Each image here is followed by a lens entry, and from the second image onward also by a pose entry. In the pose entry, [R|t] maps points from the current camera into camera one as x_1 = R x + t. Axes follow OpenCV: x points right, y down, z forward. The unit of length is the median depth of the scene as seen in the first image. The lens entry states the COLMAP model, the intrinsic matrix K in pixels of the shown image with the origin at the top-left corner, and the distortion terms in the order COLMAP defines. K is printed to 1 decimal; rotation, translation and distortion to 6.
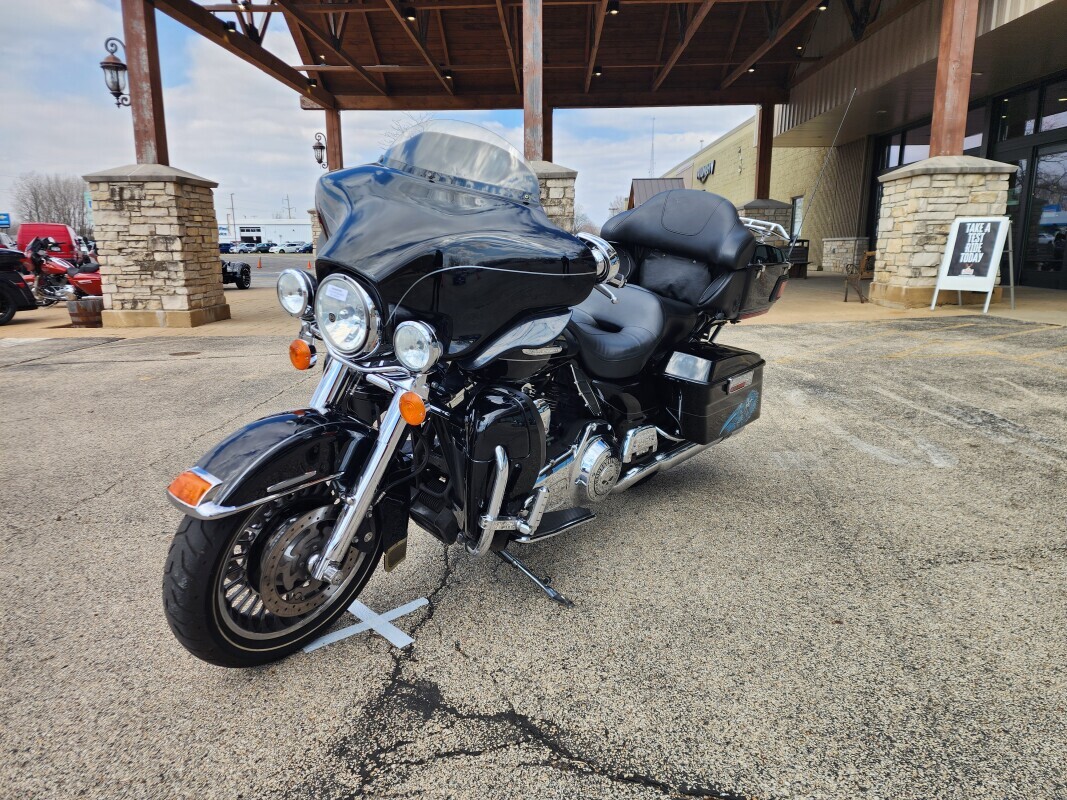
lens RADIAL K [[711.7, 0, 532.6], [0, 711.7, 398.9], [0, 0, 1]] dist [0.069640, -0.059128]
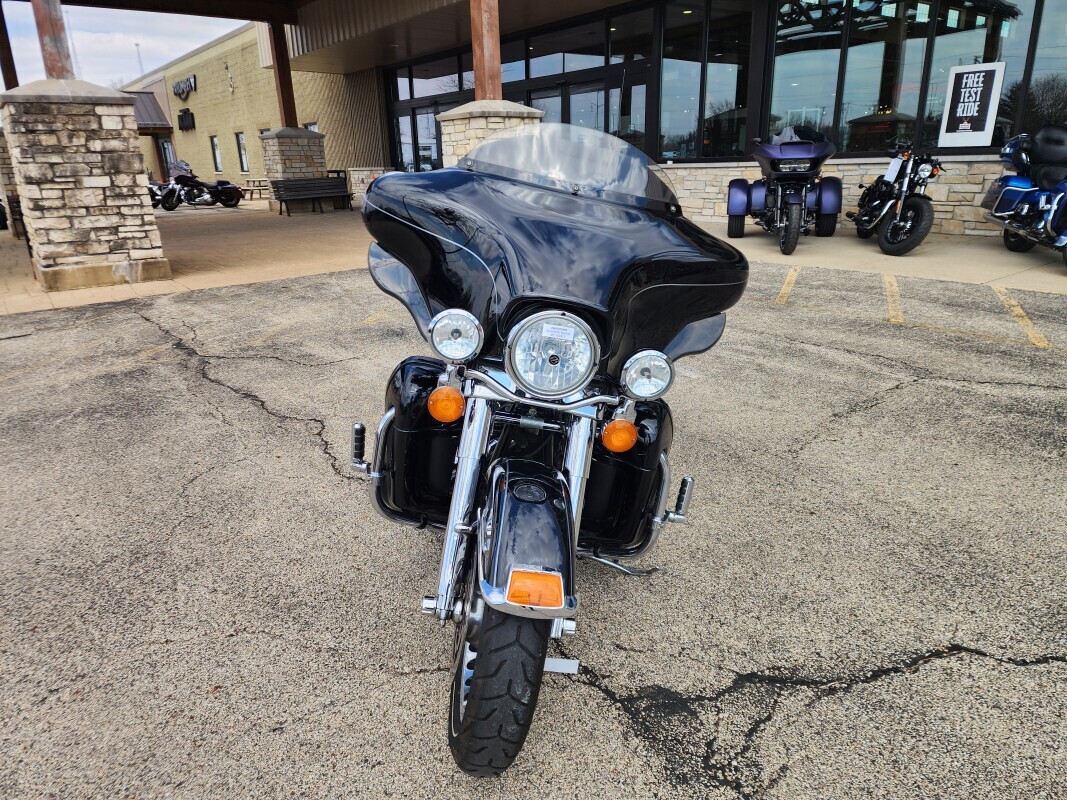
lens RADIAL K [[711.7, 0, 534.0], [0, 711.7, 402.4], [0, 0, 1]] dist [0.069640, -0.059128]
pose [[0.777459, -0.211398, 0.592342, -0.143726], [0.148681, 0.976900, 0.153494, -0.034321], [-0.611107, -0.031265, 0.790930, 0.052564]]
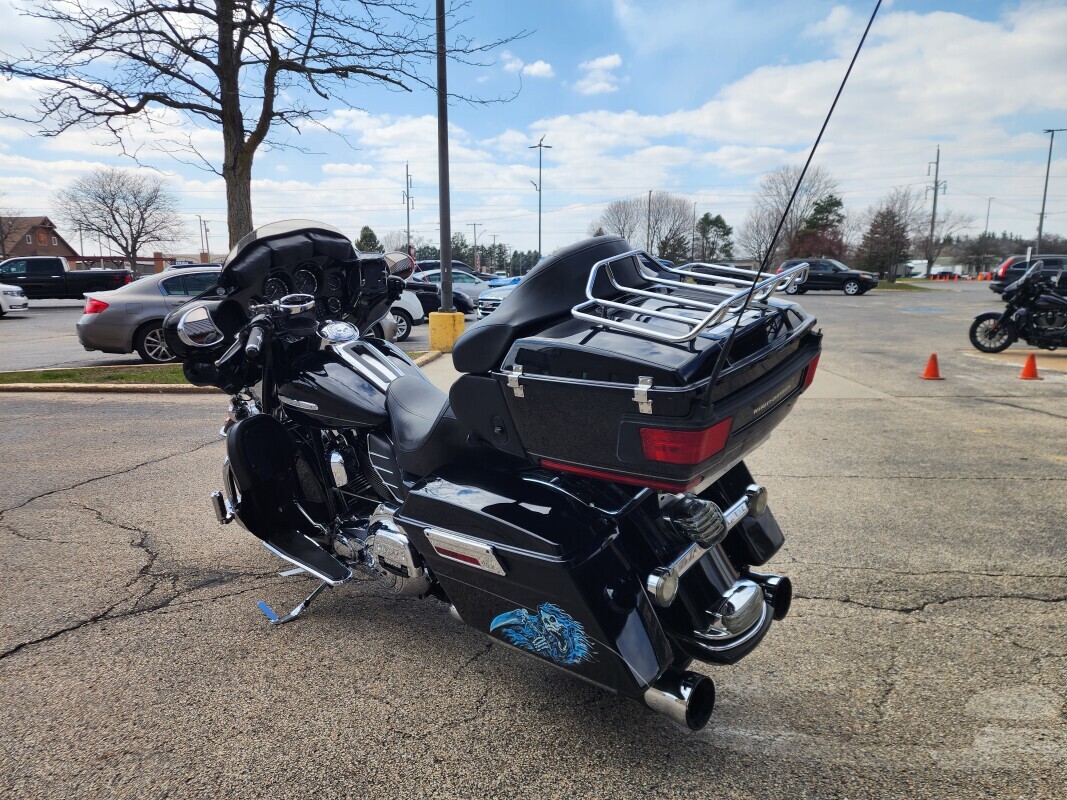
lens RADIAL K [[711.7, 0, 529.9], [0, 711.7, 404.4], [0, 0, 1]] dist [0.069640, -0.059128]
pose [[-0.030979, 0.182062, -0.982799, 0.236024], [-0.203394, 0.961549, 0.184537, -0.073185], [0.978607, 0.205612, 0.007243, 0.279362]]
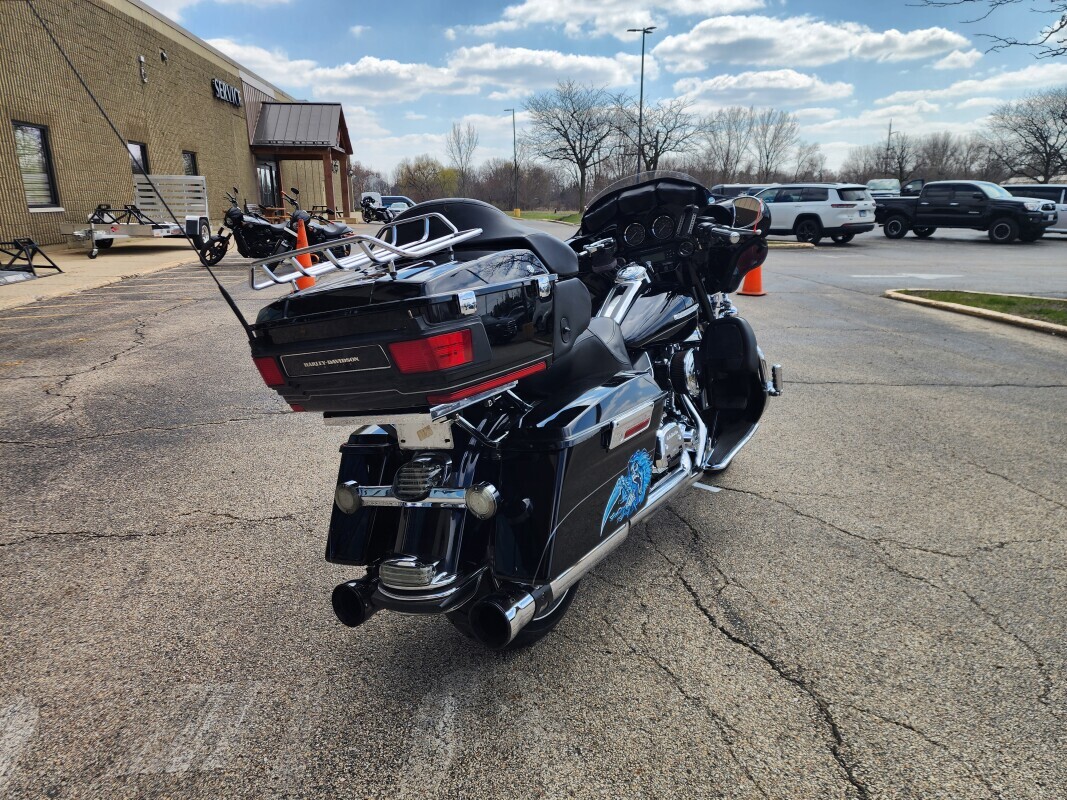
lens RADIAL K [[711.7, 0, 549.1], [0, 711.7, 387.0], [0, 0, 1]] dist [0.069640, -0.059128]
pose [[-0.987625, 0.049833, -0.148707, 0.065878], [-0.021946, 0.894937, 0.445653, -0.123783], [0.155291, 0.443402, -0.882768, 0.478372]]
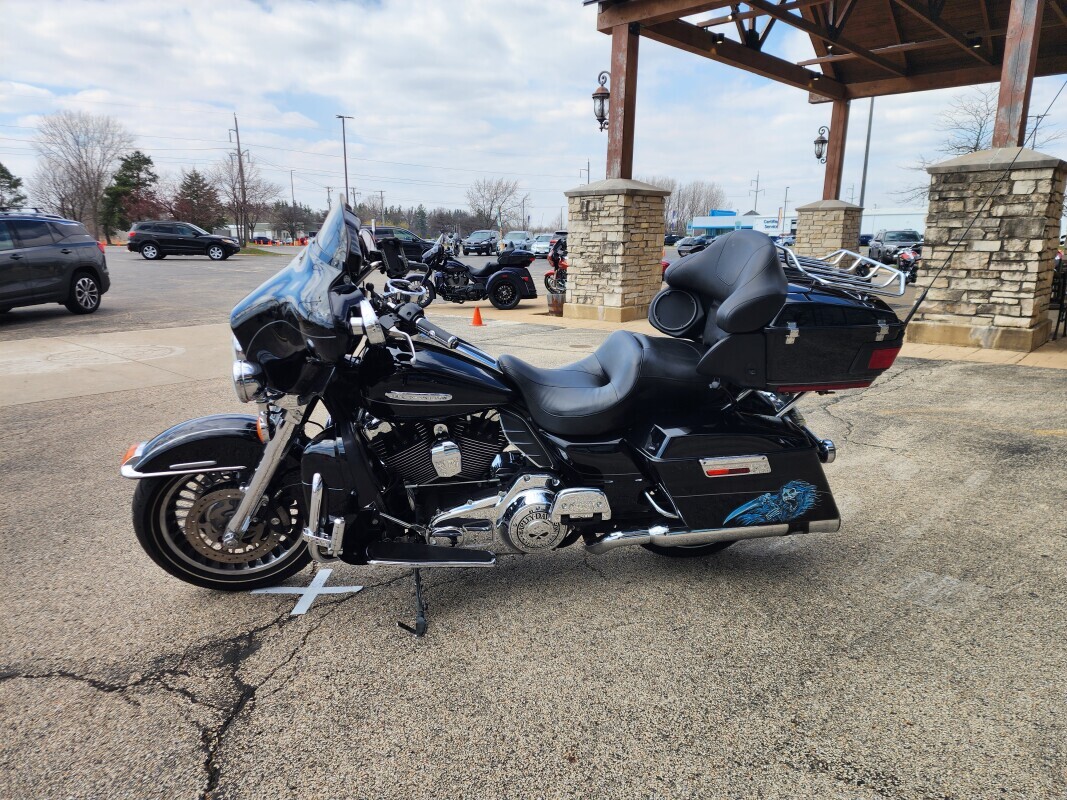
lens RADIAL K [[711.7, 0, 537.7], [0, 711.7, 408.0], [0, 0, 1]] dist [0.069640, -0.059128]
pose [[0.752655, 0.158663, -0.639012, 0.173984], [-0.143894, 0.986708, 0.075510, -0.032829], [0.642499, 0.035117, 0.765482, 0.058884]]
